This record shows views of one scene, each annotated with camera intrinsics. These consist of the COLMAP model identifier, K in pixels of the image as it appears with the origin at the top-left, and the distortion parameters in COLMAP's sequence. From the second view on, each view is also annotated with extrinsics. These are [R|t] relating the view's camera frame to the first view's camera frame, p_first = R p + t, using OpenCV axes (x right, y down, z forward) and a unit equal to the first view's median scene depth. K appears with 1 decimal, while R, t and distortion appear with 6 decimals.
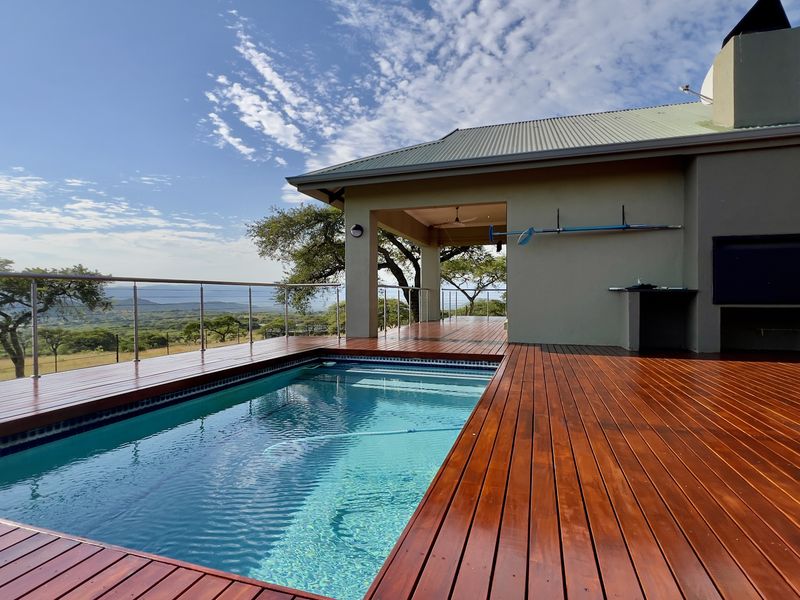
lens RADIAL K [[430.2, 0, 395.9], [0, 430.2, 297.5], [0, 0, 1]] dist [-0.000926, 0.000799]
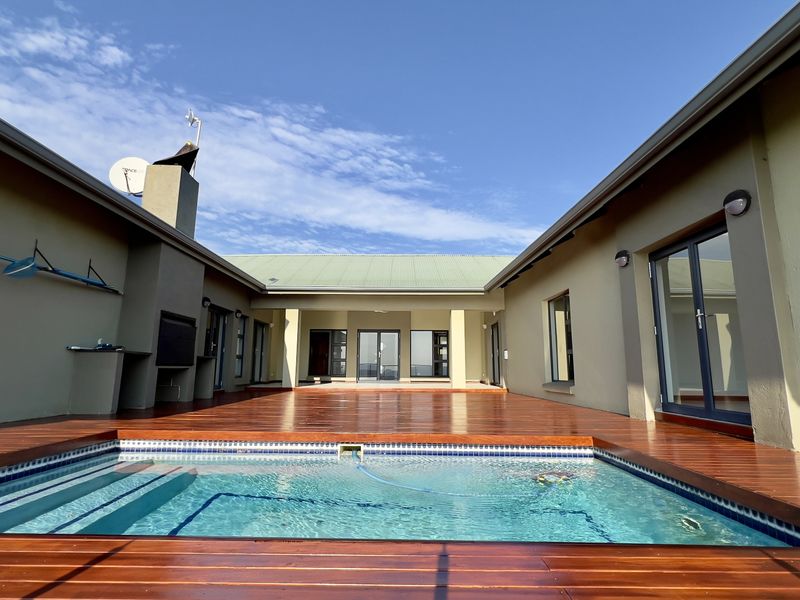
lens RADIAL K [[430.2, 0, 395.9], [0, 430.2, 297.5], [0, 0, 1]] dist [-0.000926, 0.000799]
pose [[-0.313071, 0.158187, 0.936463, -0.619711], [-0.005826, 0.985693, -0.168450, 0.025974], [-0.949712, -0.058193, -0.307671, 0.732935]]
